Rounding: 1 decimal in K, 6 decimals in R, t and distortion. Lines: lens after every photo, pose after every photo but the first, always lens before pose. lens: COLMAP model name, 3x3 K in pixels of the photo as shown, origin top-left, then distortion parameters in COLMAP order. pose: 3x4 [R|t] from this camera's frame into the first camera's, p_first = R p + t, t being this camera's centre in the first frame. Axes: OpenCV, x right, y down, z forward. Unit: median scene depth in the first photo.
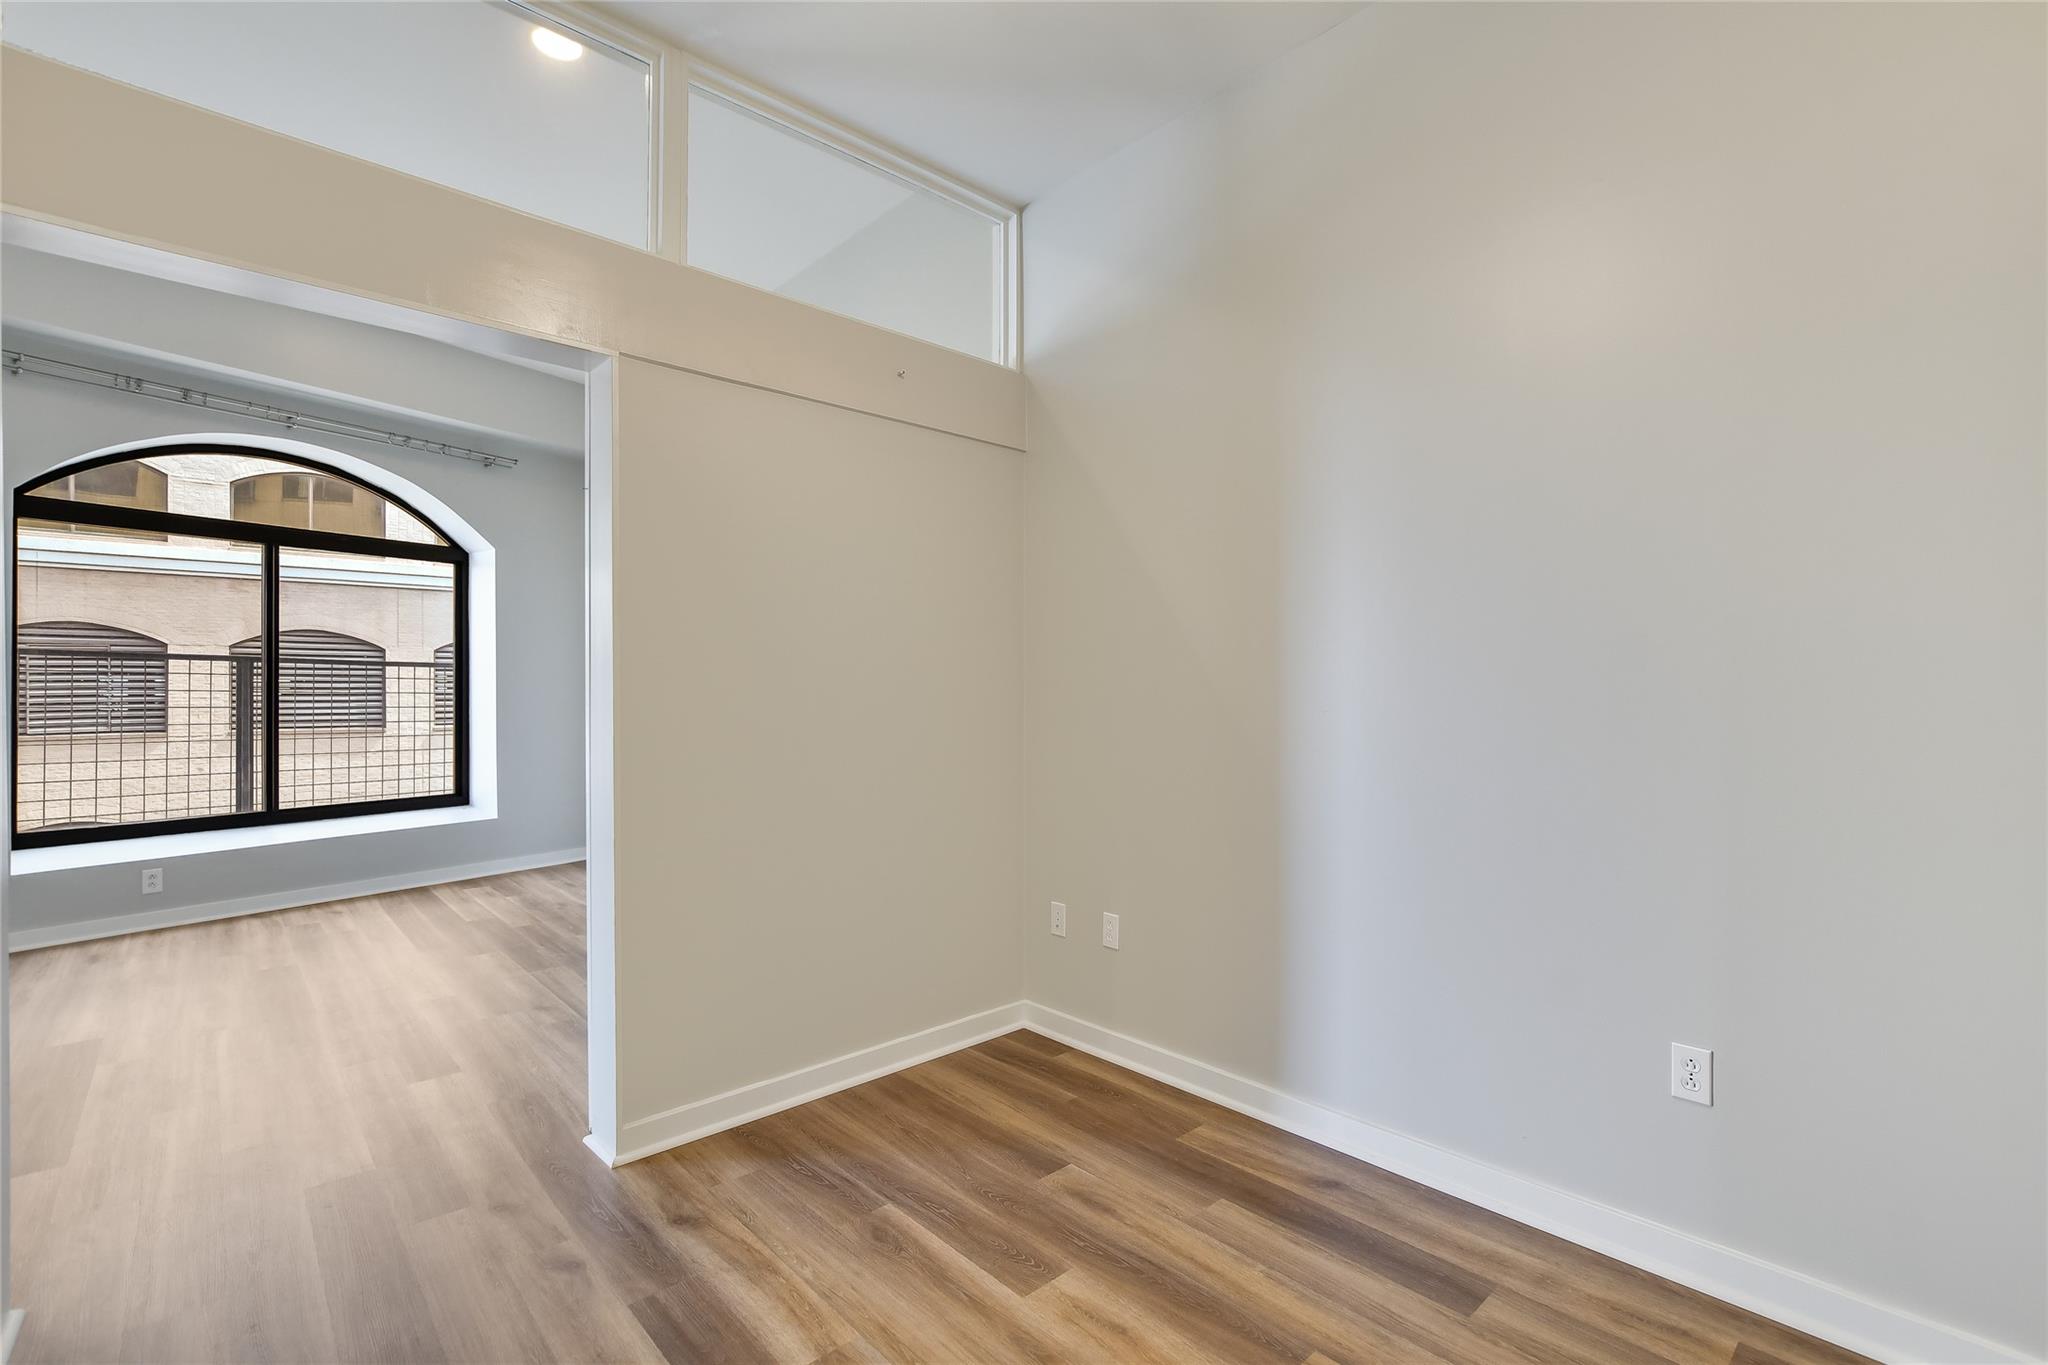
lens RADIAL K [[926.2, 0, 1024.0], [0, 926.2, 682.5], [0, 0, 1]] dist [0.019738, -0.000181]
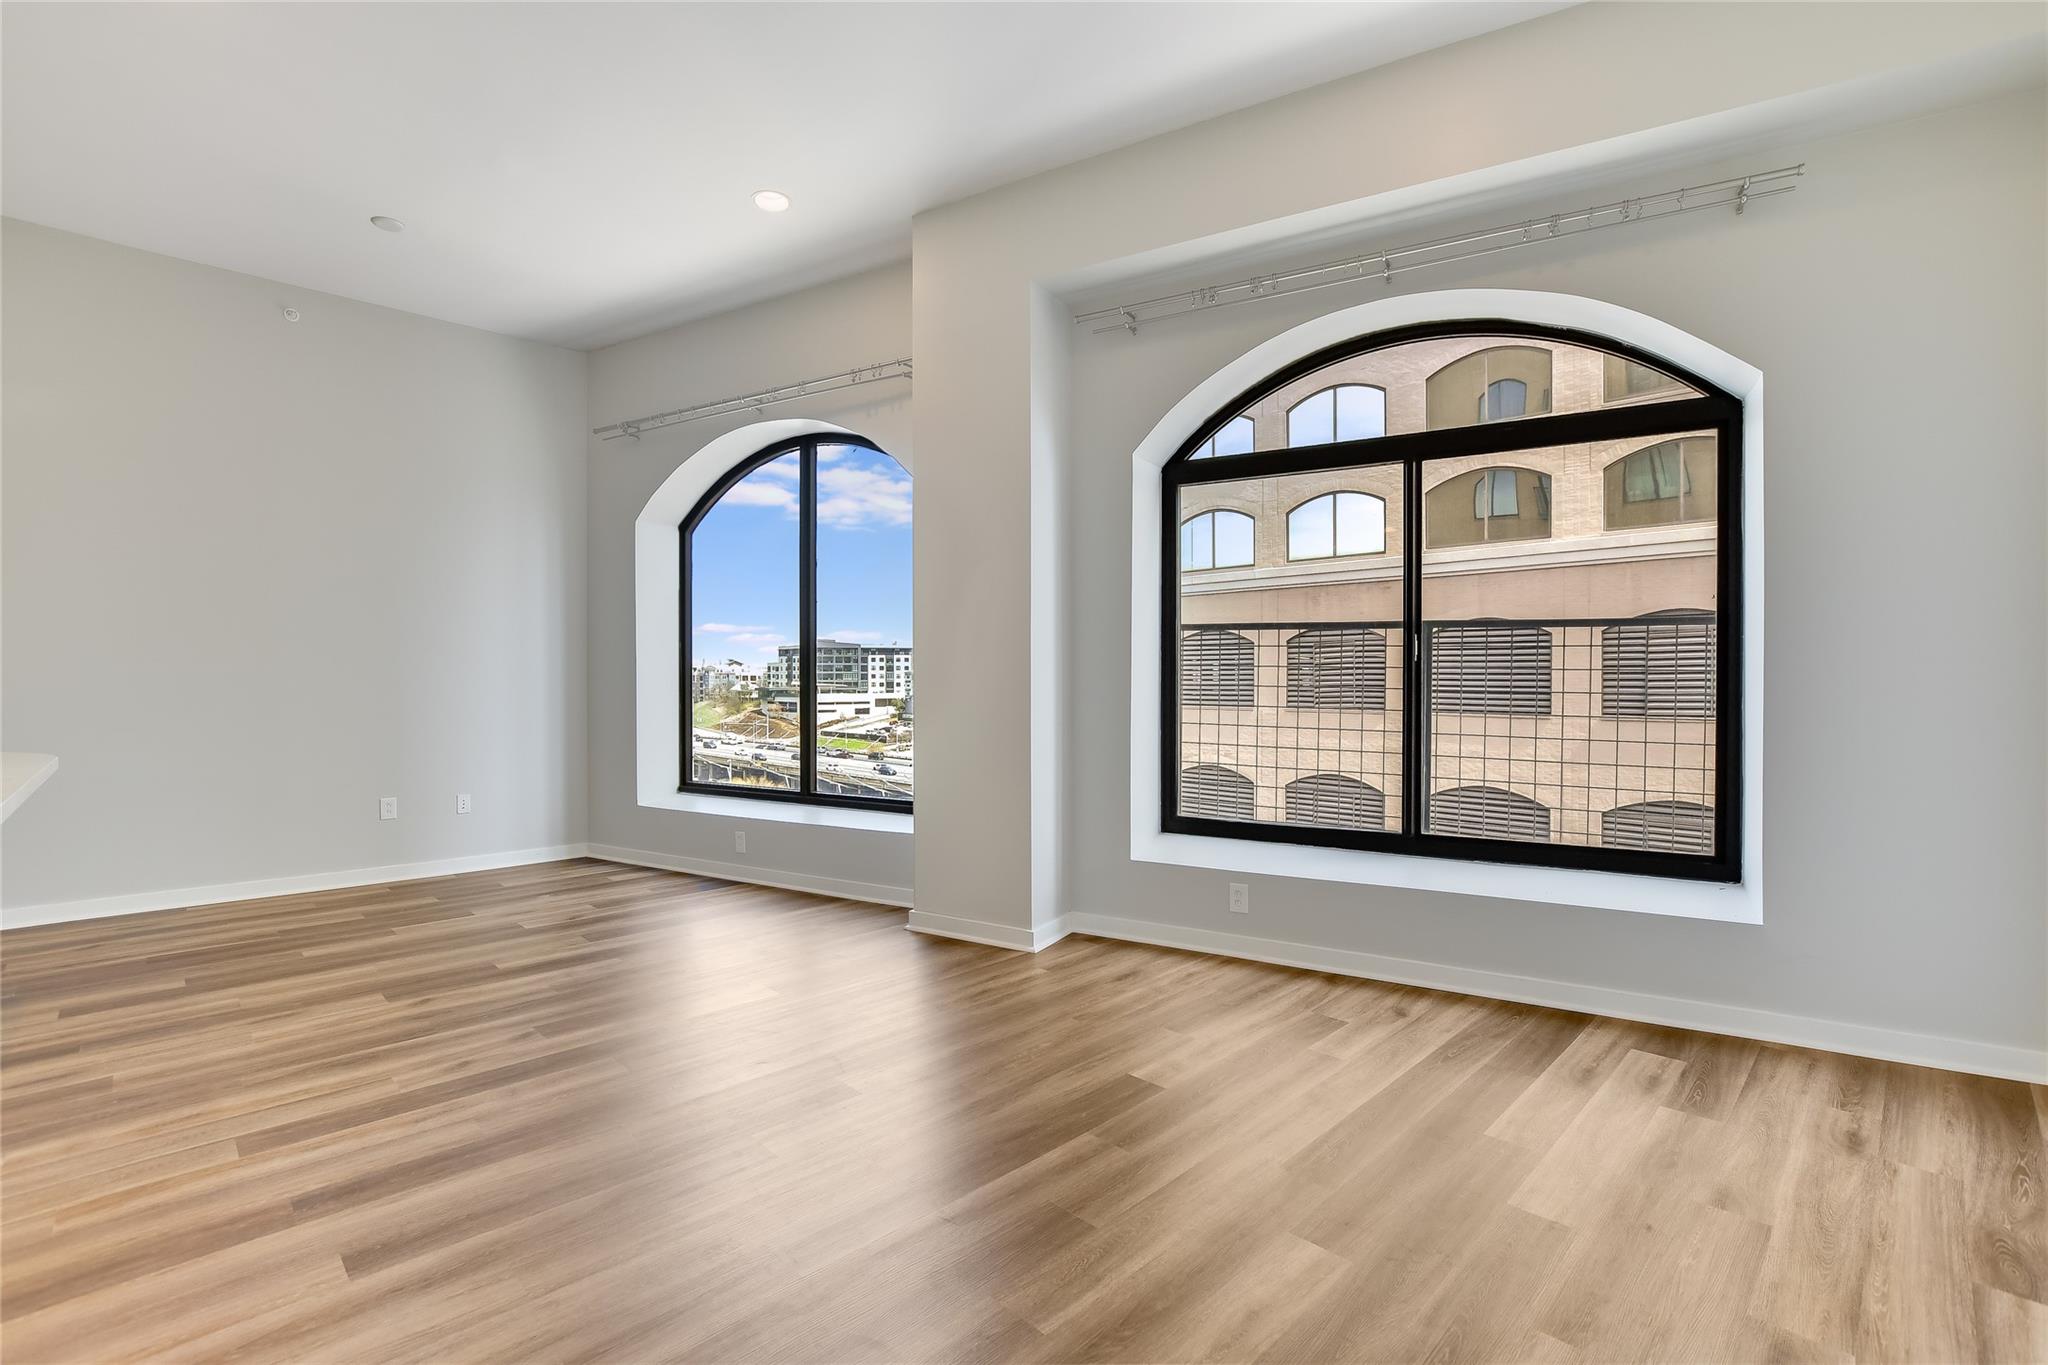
lens RADIAL K [[905.2, 0, 1024.0], [0, 905.2, 682.5], [0, 0, 1]] dist [-0.013518, 0.000473]
pose [[0.040843, 0.003761, -0.999158, -0.111009], [0.008944, 0.999951, 0.004130, 0.014190], [0.999126, -0.009105, 0.040807, 0.577900]]
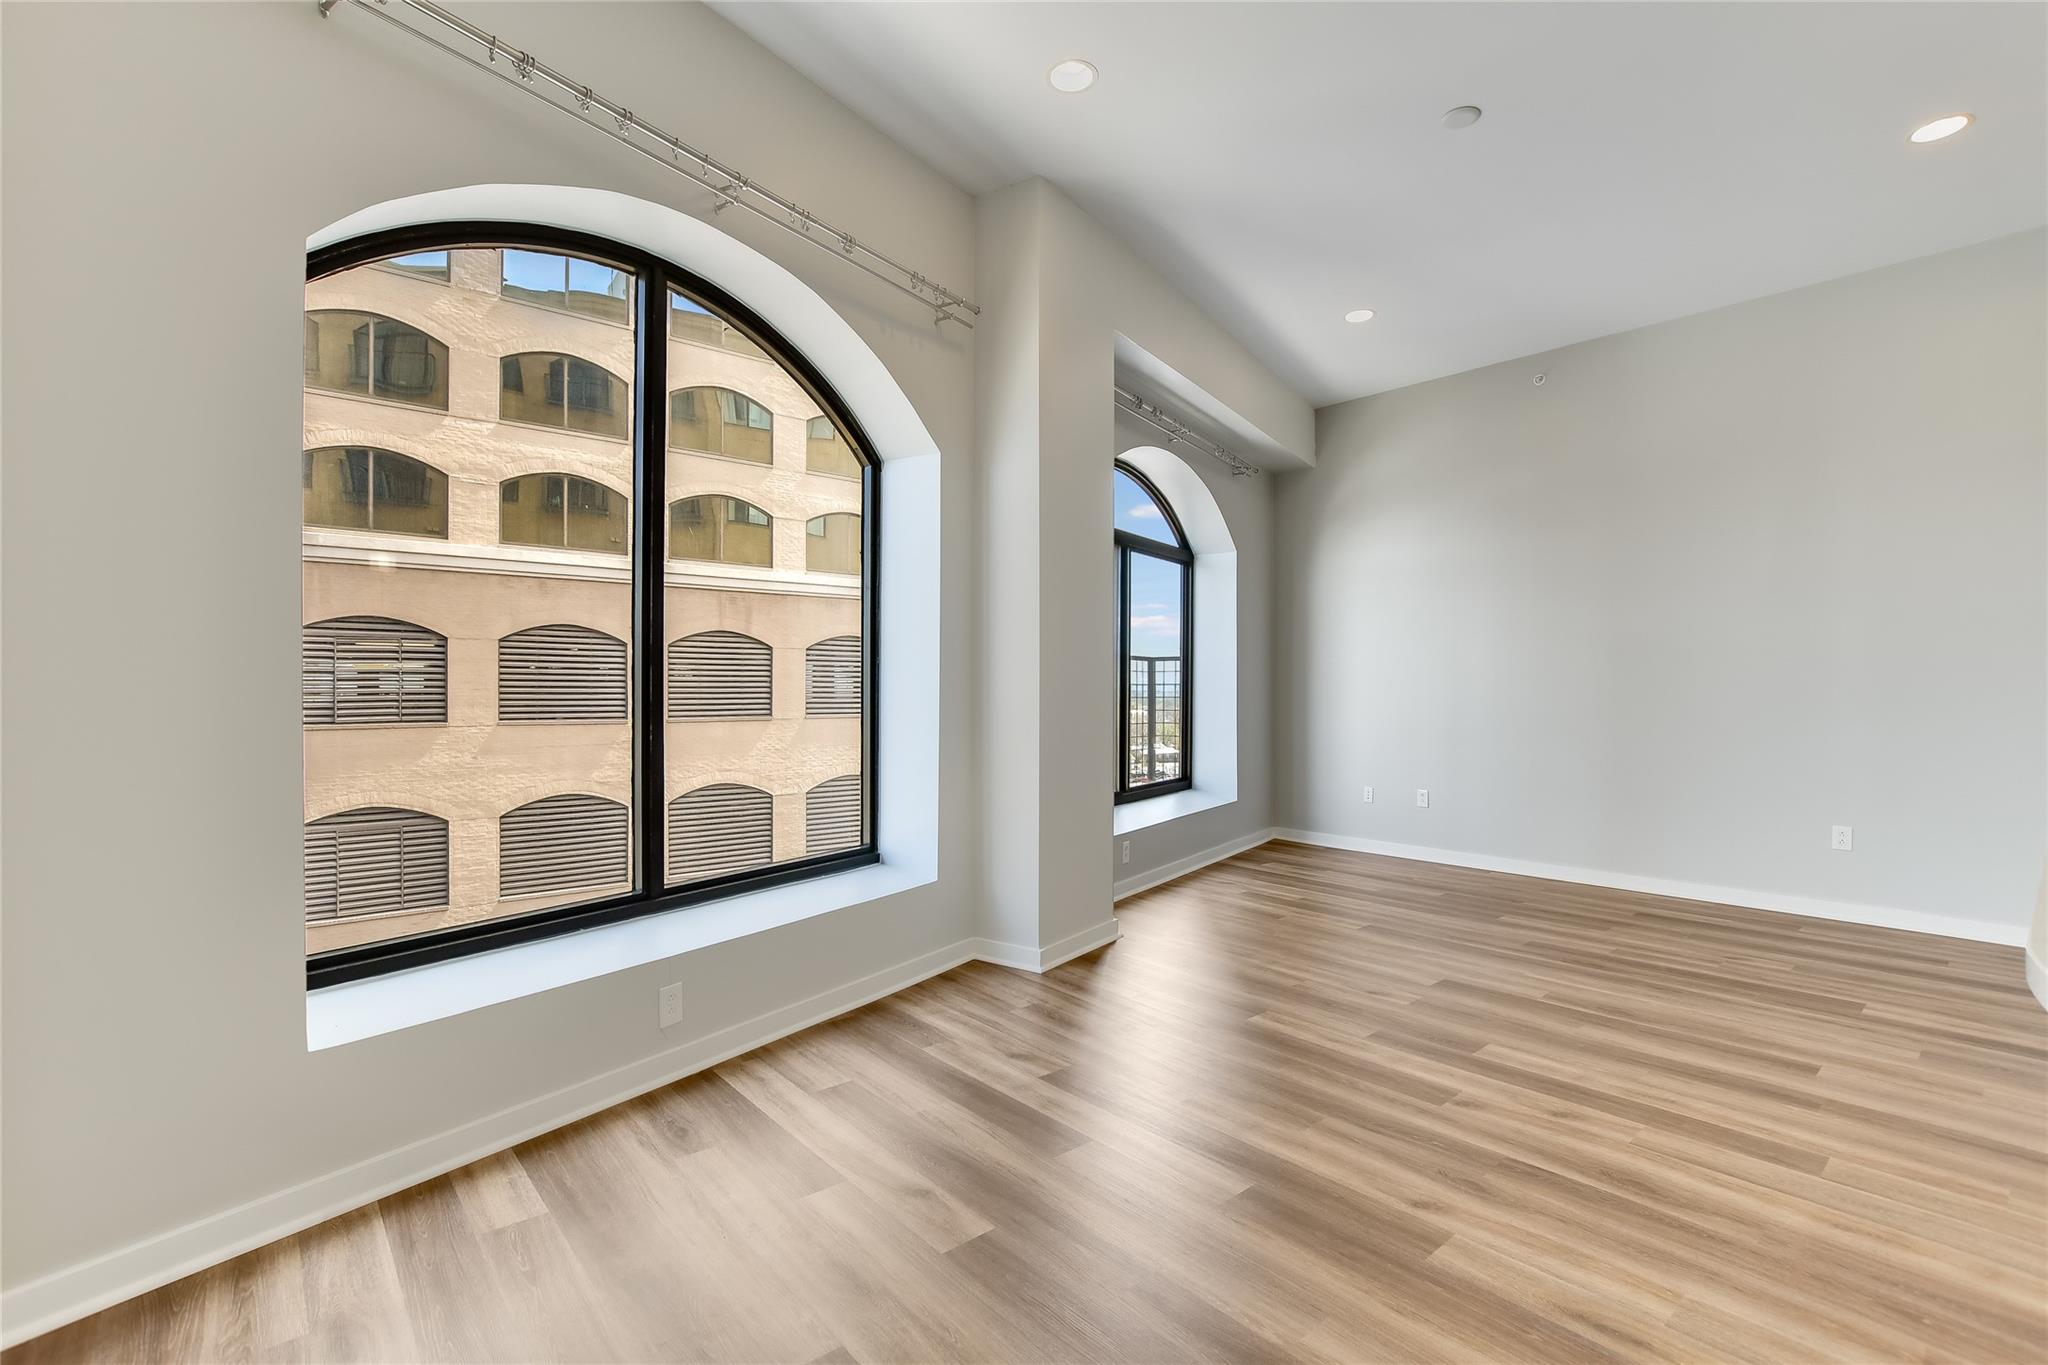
lens RADIAL K [[932.7, 0, 1024.0], [0, 932.7, 682.5], [0, 0, 1]] dist [-0.002930, -0.000765]
pose [[0.999836, 0.006519, -0.016910, -0.772315], [-0.006489, 0.999977, 0.001826, 0.008407], [0.016922, -0.001716, 0.999855, -0.077158]]
